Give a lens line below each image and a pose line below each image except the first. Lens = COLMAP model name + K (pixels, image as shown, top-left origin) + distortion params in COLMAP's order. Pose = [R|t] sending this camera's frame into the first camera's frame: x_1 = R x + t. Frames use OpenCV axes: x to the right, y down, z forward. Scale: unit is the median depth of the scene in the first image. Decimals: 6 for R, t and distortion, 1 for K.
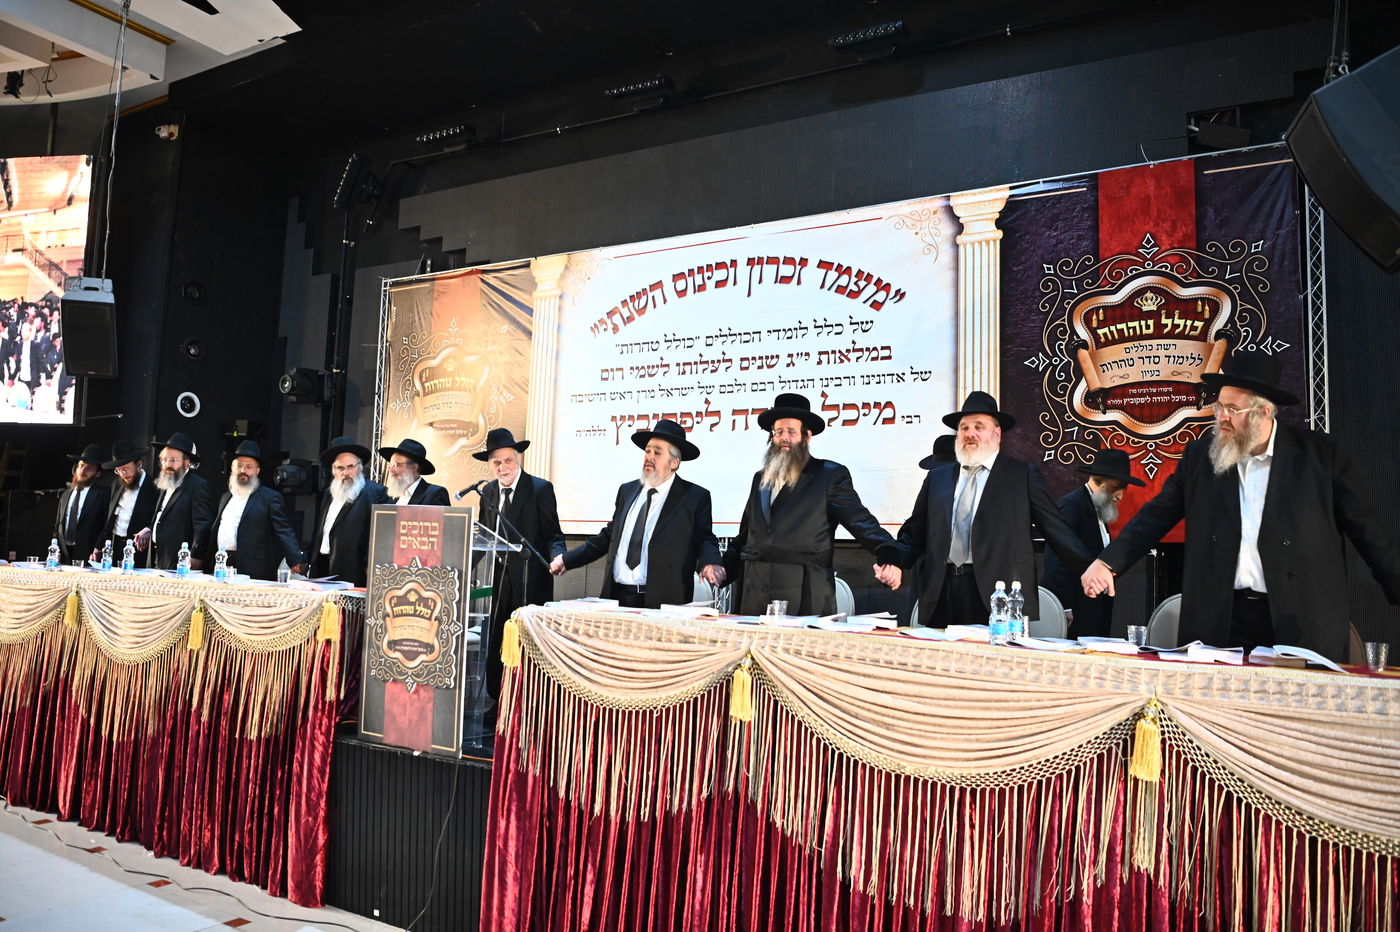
lens RADIAL K [[1024.8, 0, 693.4], [0, 1024.8, 467.0], [0, 0, 1]] dist [-0.059391, 0.005587]
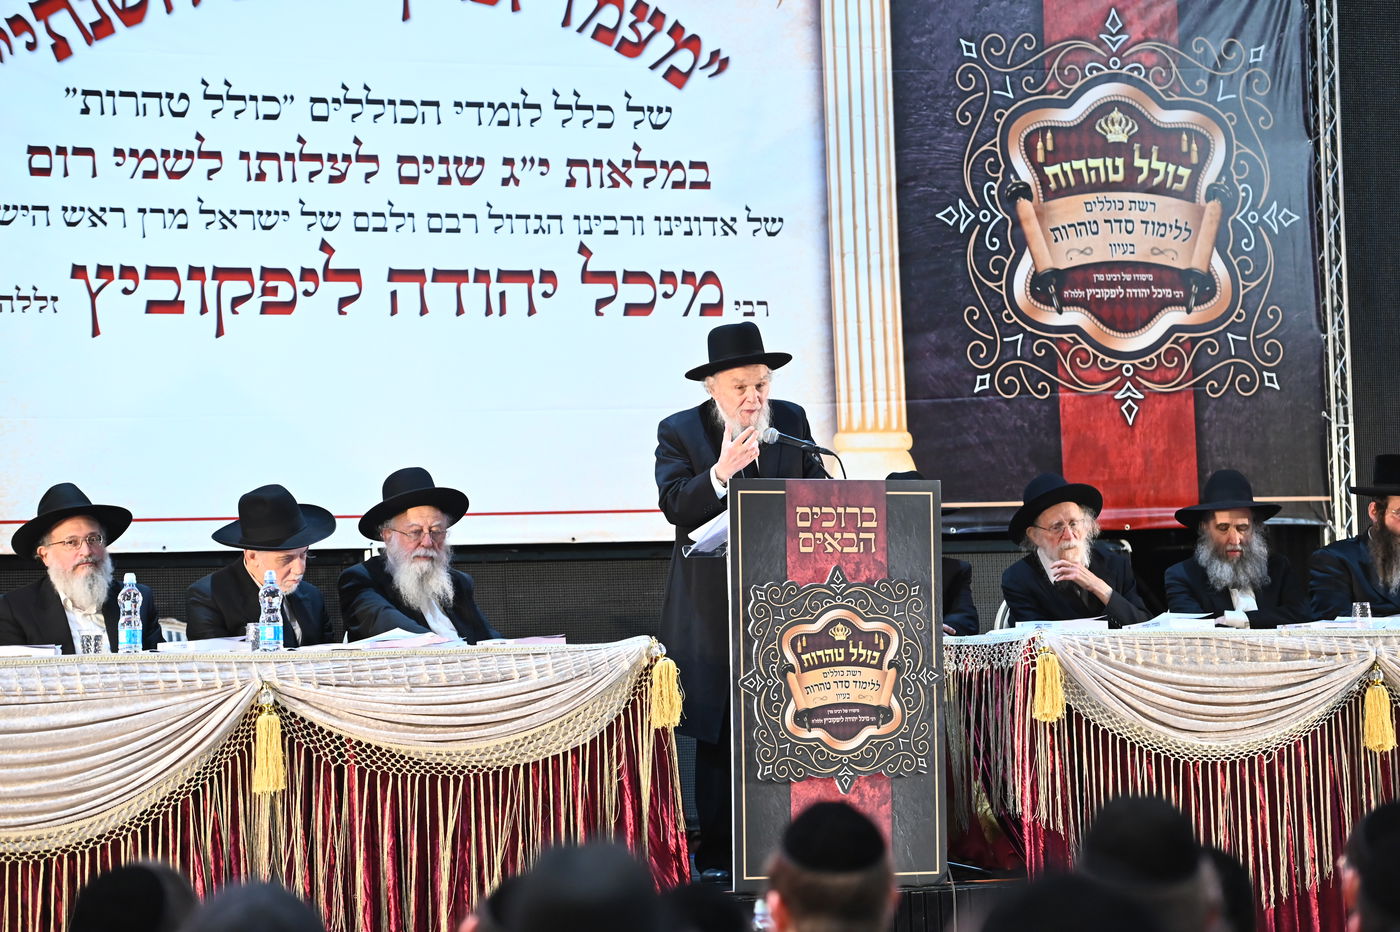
lens RADIAL K [[4525.7, 0, 691.0], [0, 4525.7, 460.3], [0, 0, 1]] dist [0.518676, -0.275162]
pose [[0.570019, -0.008523, 0.821587, -1.781134], [-0.019220, 0.999534, 0.023704, -0.024427], [-0.821407, -0.029302, 0.569590, -0.307923]]
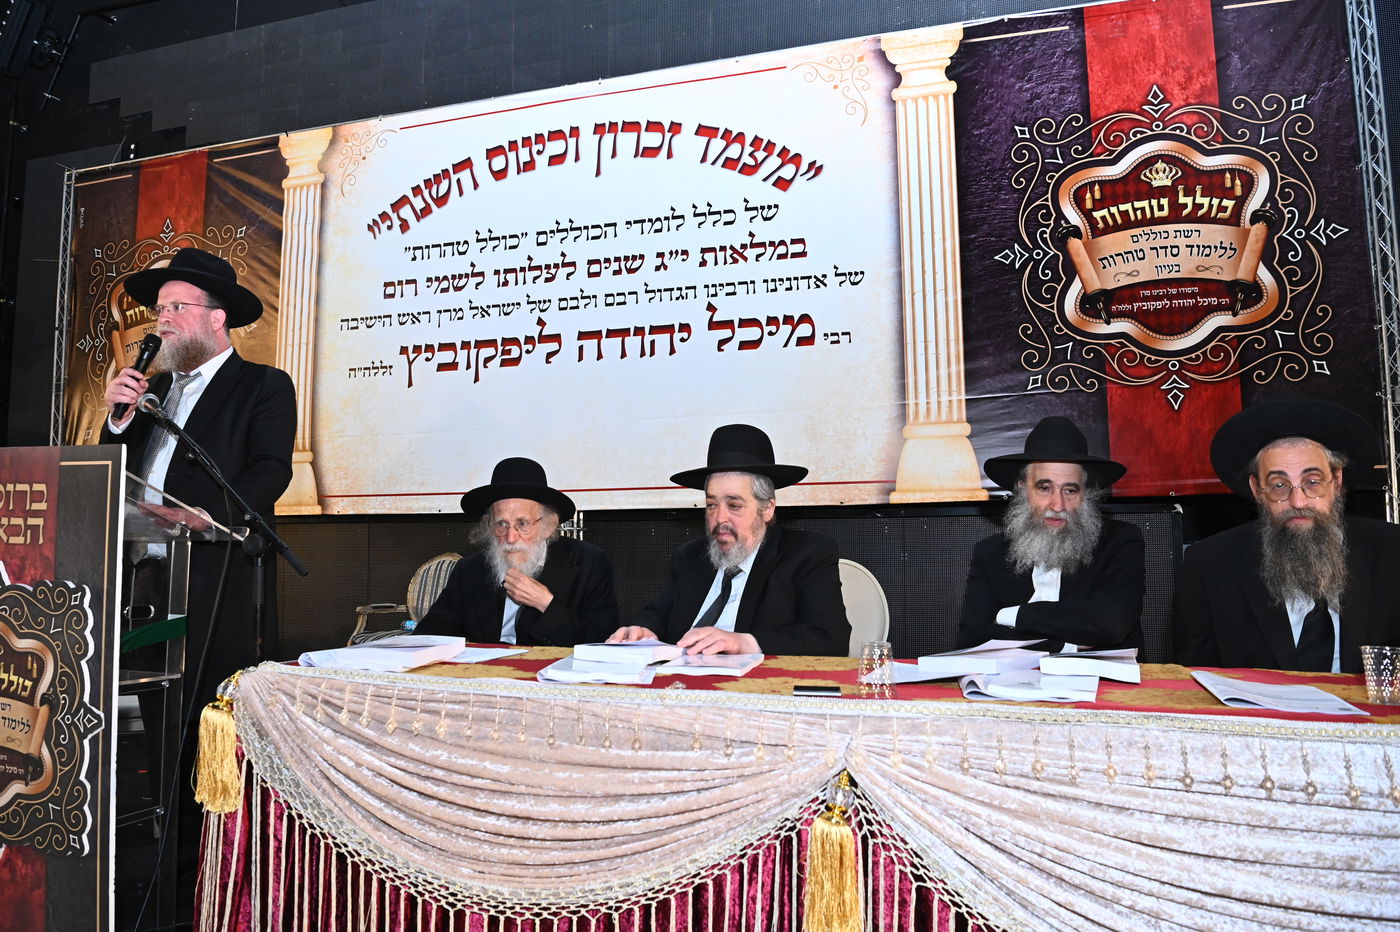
lens RADIAL K [[959.0, 0, 692.7], [0, 959.0, 465.4], [0, 0, 1]] dist [-0.076396, 0.020503]
pose [[0.971305, -0.021926, 0.236824, -0.050781], [0.019060, 0.999715, 0.014387, 0.032994], [-0.237072, -0.009460, 0.971446, 0.382605]]
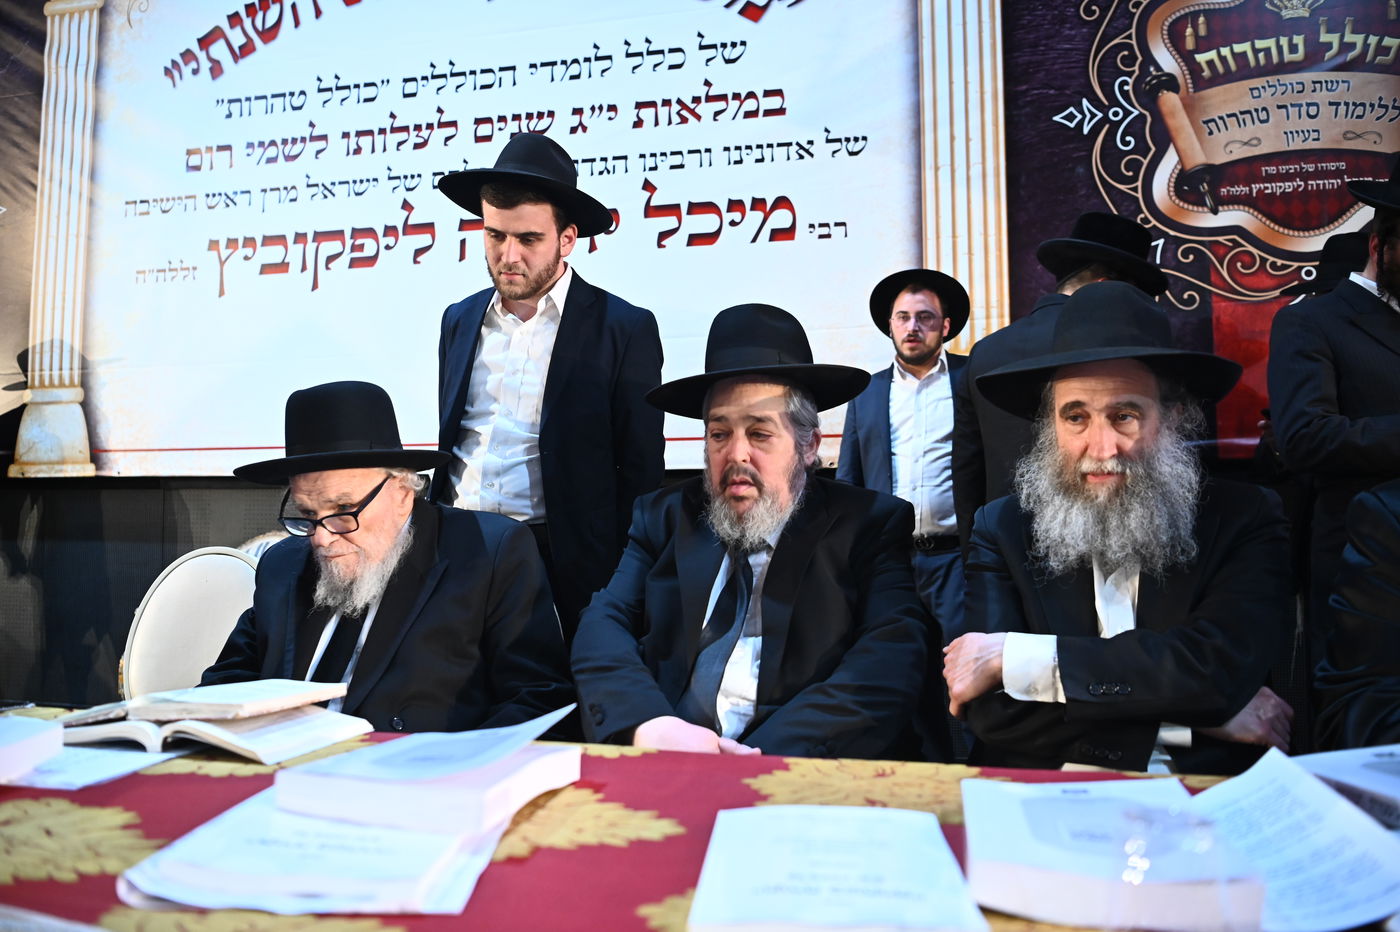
lens RADIAL K [[1035.1, 0, 700.7], [0, 1035.1, 465.5], [0, 0, 1]] dist [-0.063731, 0.035853]
pose [[0.952132, -0.017474, 0.305189, -0.005866], [0.004913, 0.999111, 0.041877, 0.050329], [-0.305649, -0.038373, 0.951371, 0.550781]]
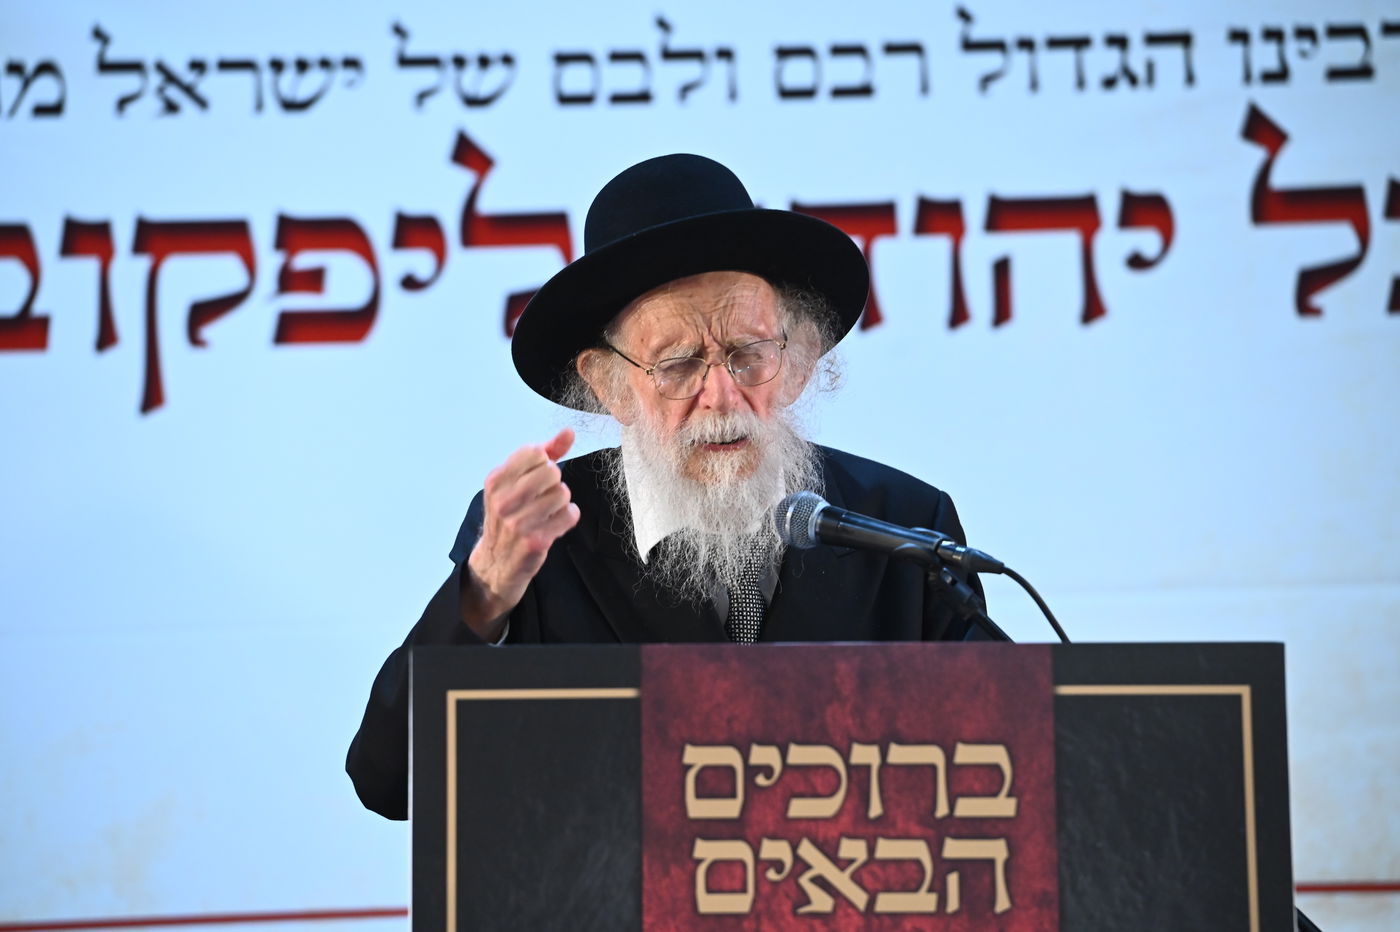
lens RADIAL K [[7202.5, 0, 683.4], [0, 7202.5, 466.5], [0, 0, 1]] dist [1.613429, -1.552828]
pose [[0.852185, 0.016600, 0.522977, -0.637615], [0.010726, 0.998732, -0.049179, 0.047384], [-0.523131, 0.047519, 0.850927, 0.030413]]
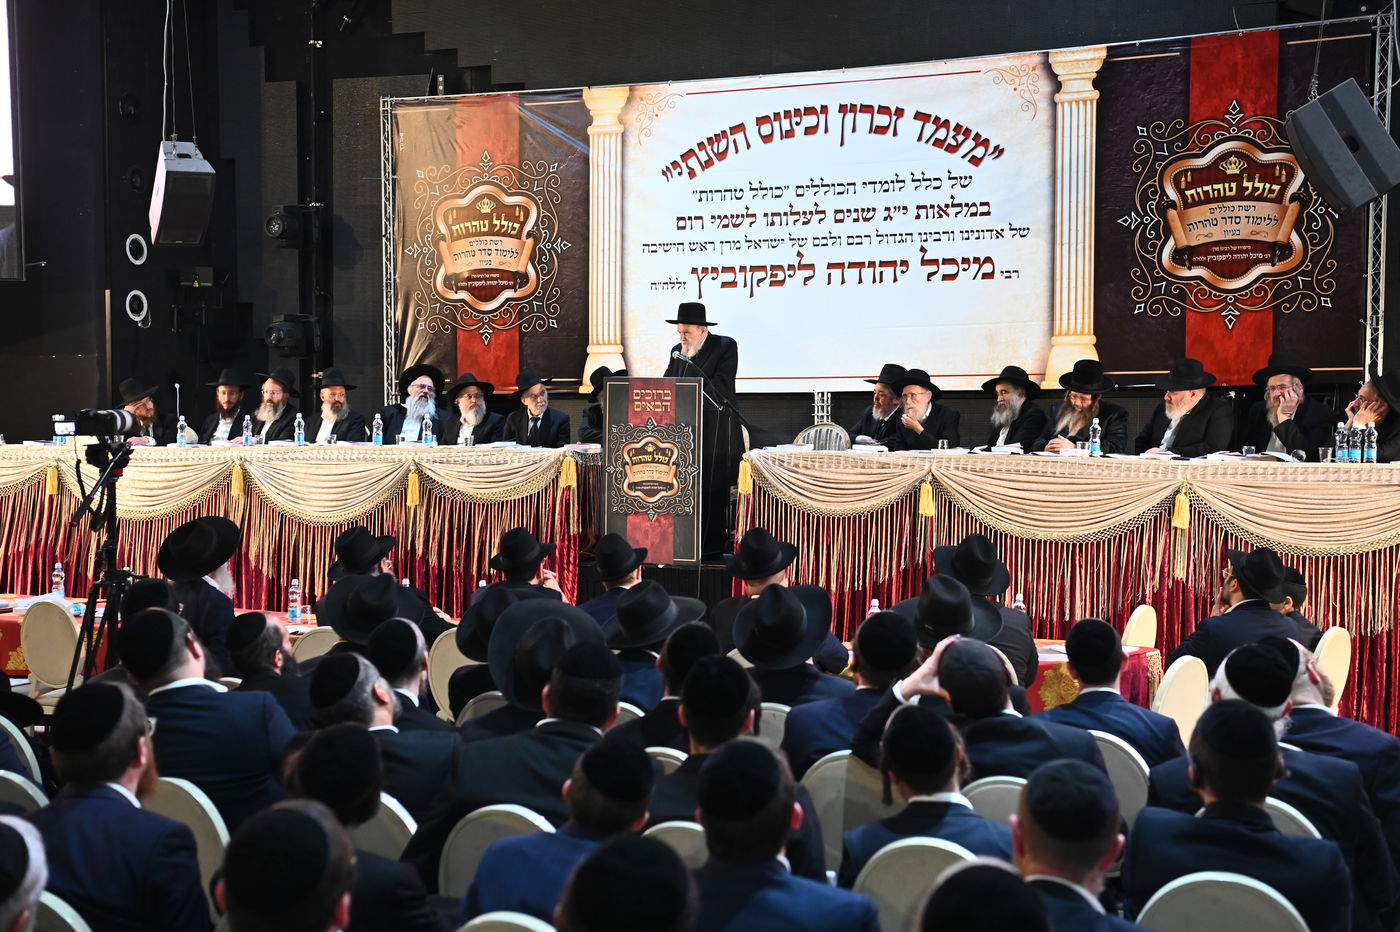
lens RADIAL K [[2113.3, 0, 700.3], [0, 2113.3, 464.5], [0, 0, 1]] dist [0.190095, 0.209809]
pose [[0.993430, -0.034485, 0.109125, -0.360909], [0.022474, 0.993739, 0.109440, -0.102827], [-0.112216, -0.106268, 0.987985, -1.183840]]
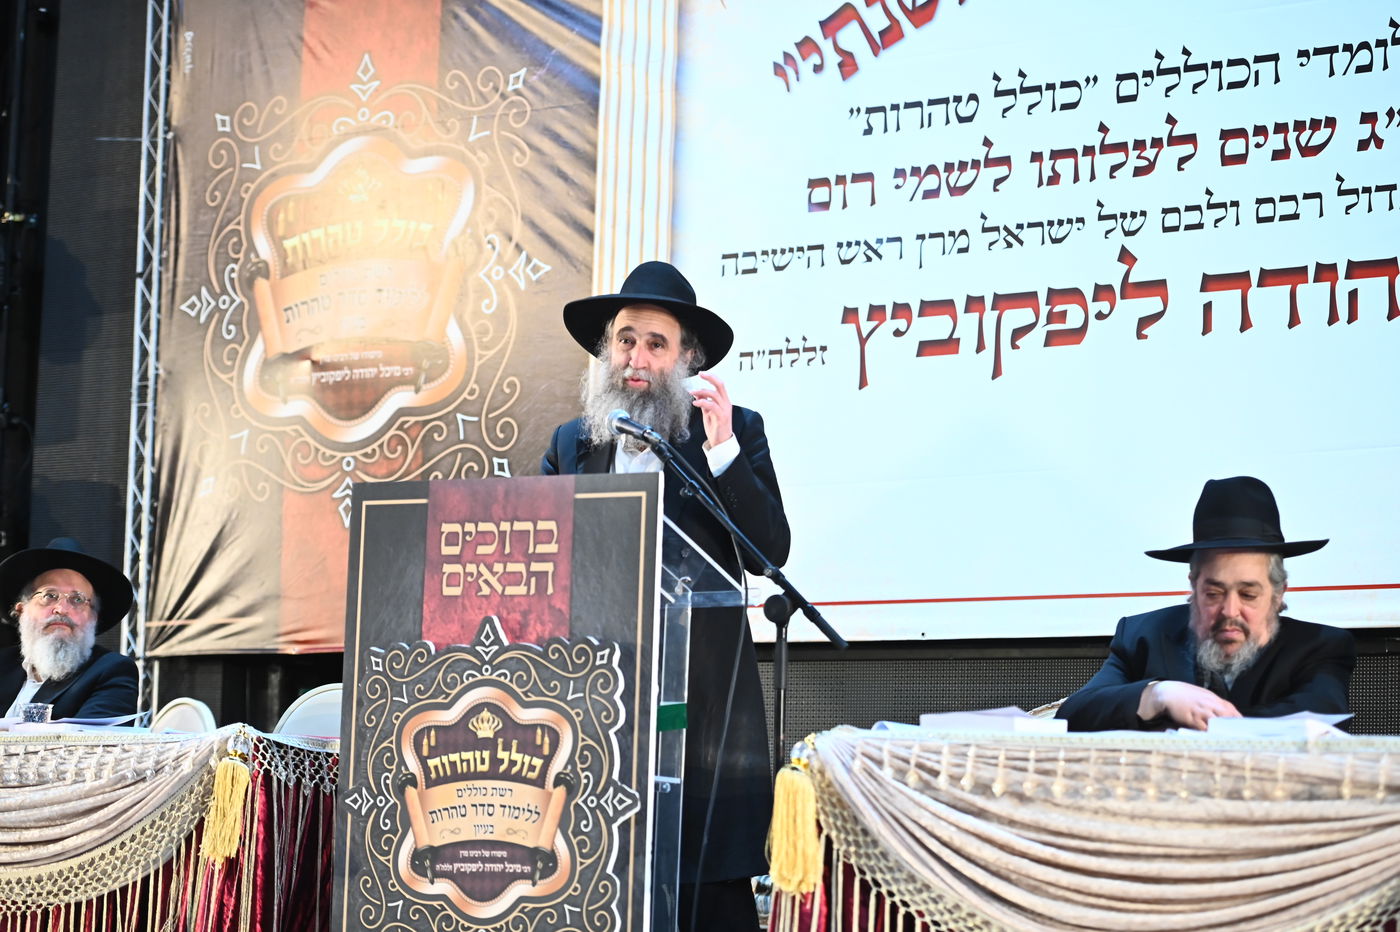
lens RADIAL K [[3015.6, 0, 706.4], [0, 3015.6, 468.7], [0, 0, 1]] dist [-0.045822, 0.293388]
pose [[0.999215, -0.015892, -0.036280, -0.111257], [0.014513, 0.999173, -0.037977, 0.055399], [0.036854, 0.037421, 0.998620, -0.055635]]
